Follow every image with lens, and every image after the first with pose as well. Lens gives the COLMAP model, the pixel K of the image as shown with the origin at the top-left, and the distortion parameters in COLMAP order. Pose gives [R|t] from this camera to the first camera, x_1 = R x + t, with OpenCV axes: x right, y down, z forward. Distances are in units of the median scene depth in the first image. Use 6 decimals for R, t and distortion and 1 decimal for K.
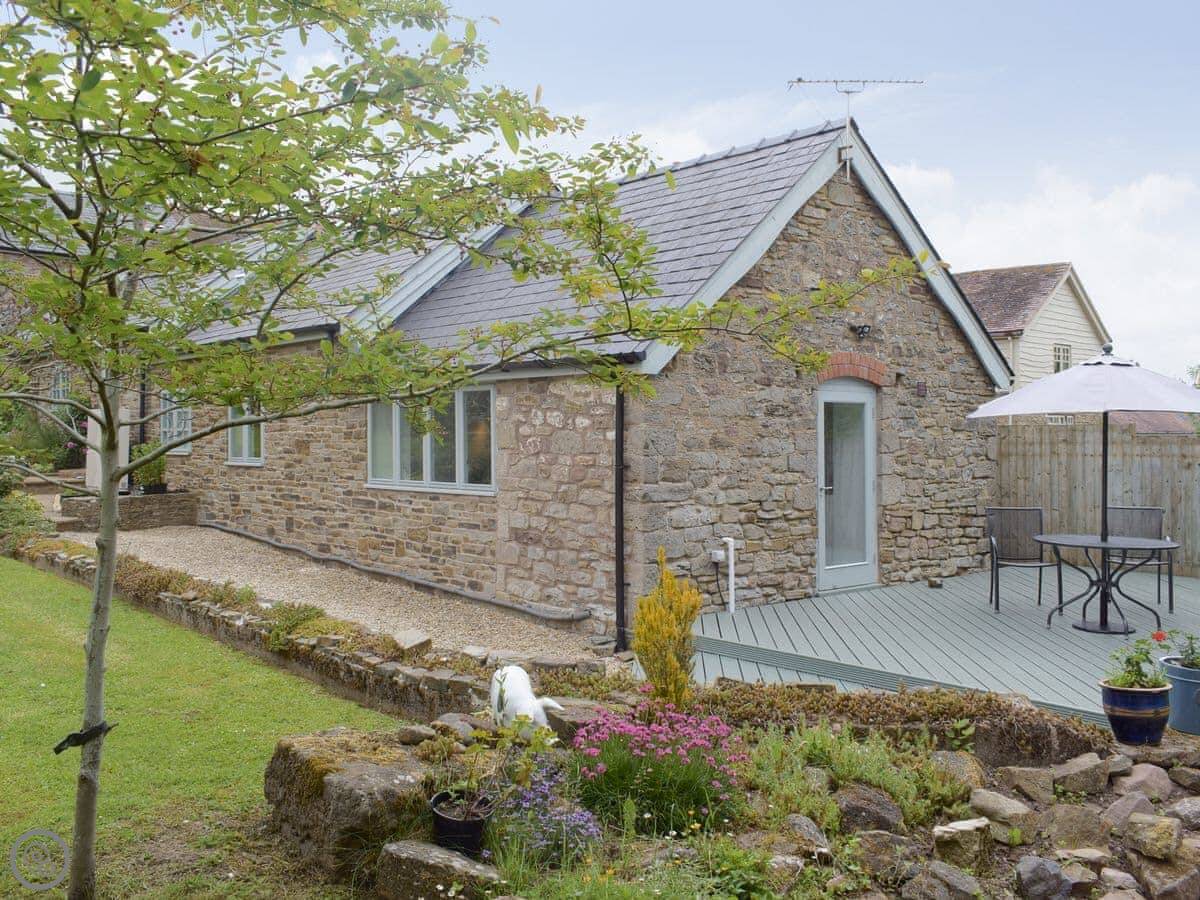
lens RADIAL K [[1086.9, 0, 559.5], [0, 1086.9, 400.3], [0, 0, 1]] dist [-0.000197, 0.004360]
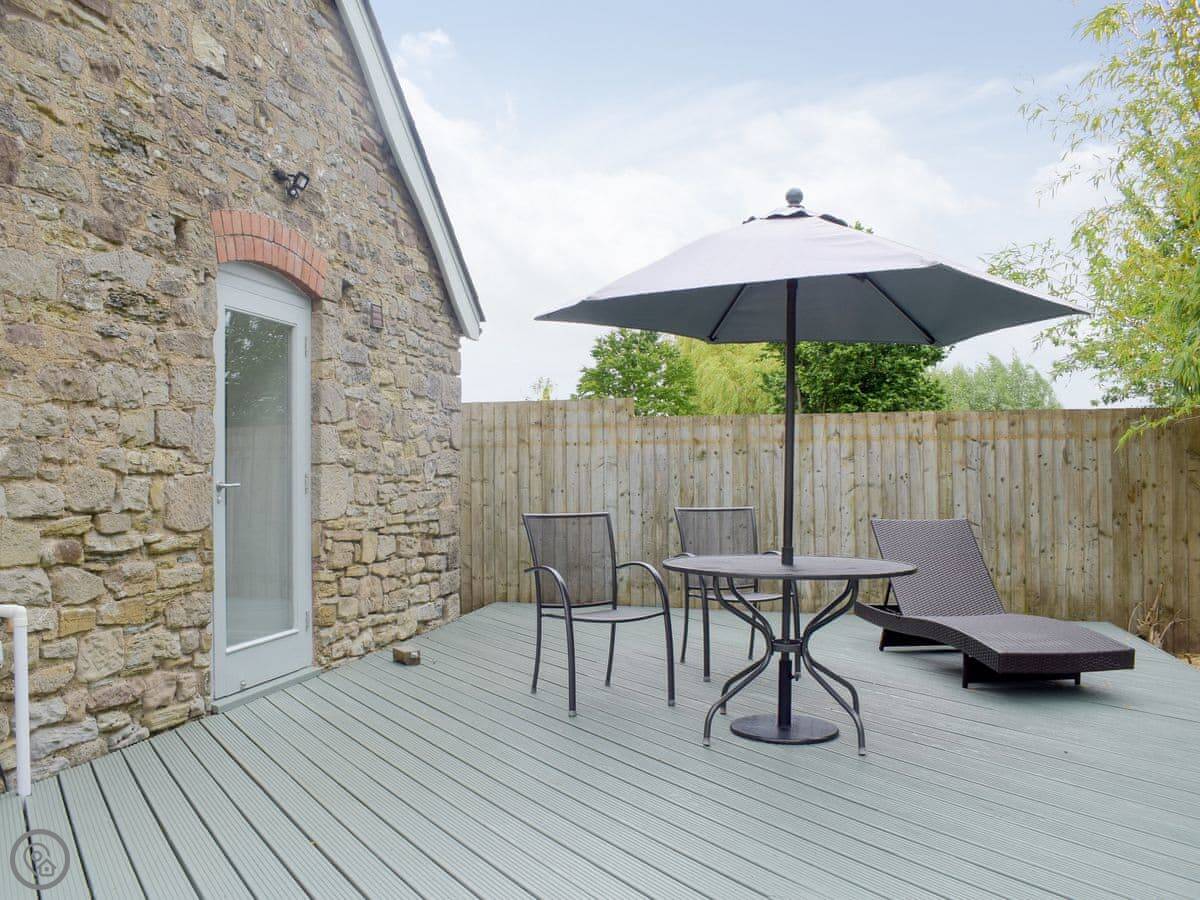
lens RADIAL K [[1053.6, 0, 484.0], [0, 1053.6, 446.2], [0, 0, 1]] dist [-0.098385, 0.007000]
pose [[0.840849, 0.009083, 0.541194, 0.088096], [-0.010874, 0.999941, 0.000113, 0.061416], [-0.541161, -0.005980, 0.840898, 0.543170]]
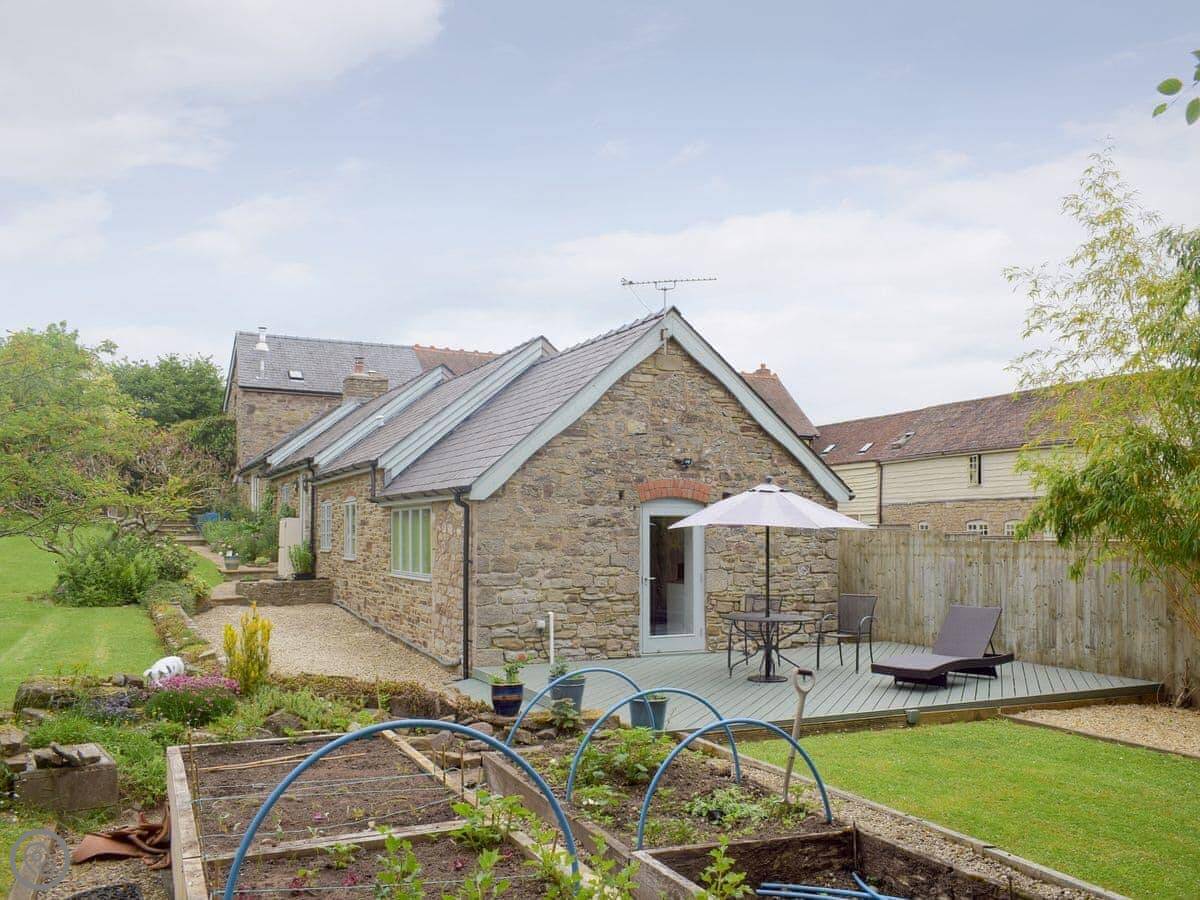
lens RADIAL K [[1061.0, 0, 599.6], [0, 1061.0, 478.4], [0, 0, 1]] dist [-0.016921, -0.001599]
pose [[0.965700, -0.014714, -0.259242, 0.528118], [0.009887, 0.999753, -0.019914, -0.019327], [0.259471, 0.016668, 0.965607, -0.307817]]
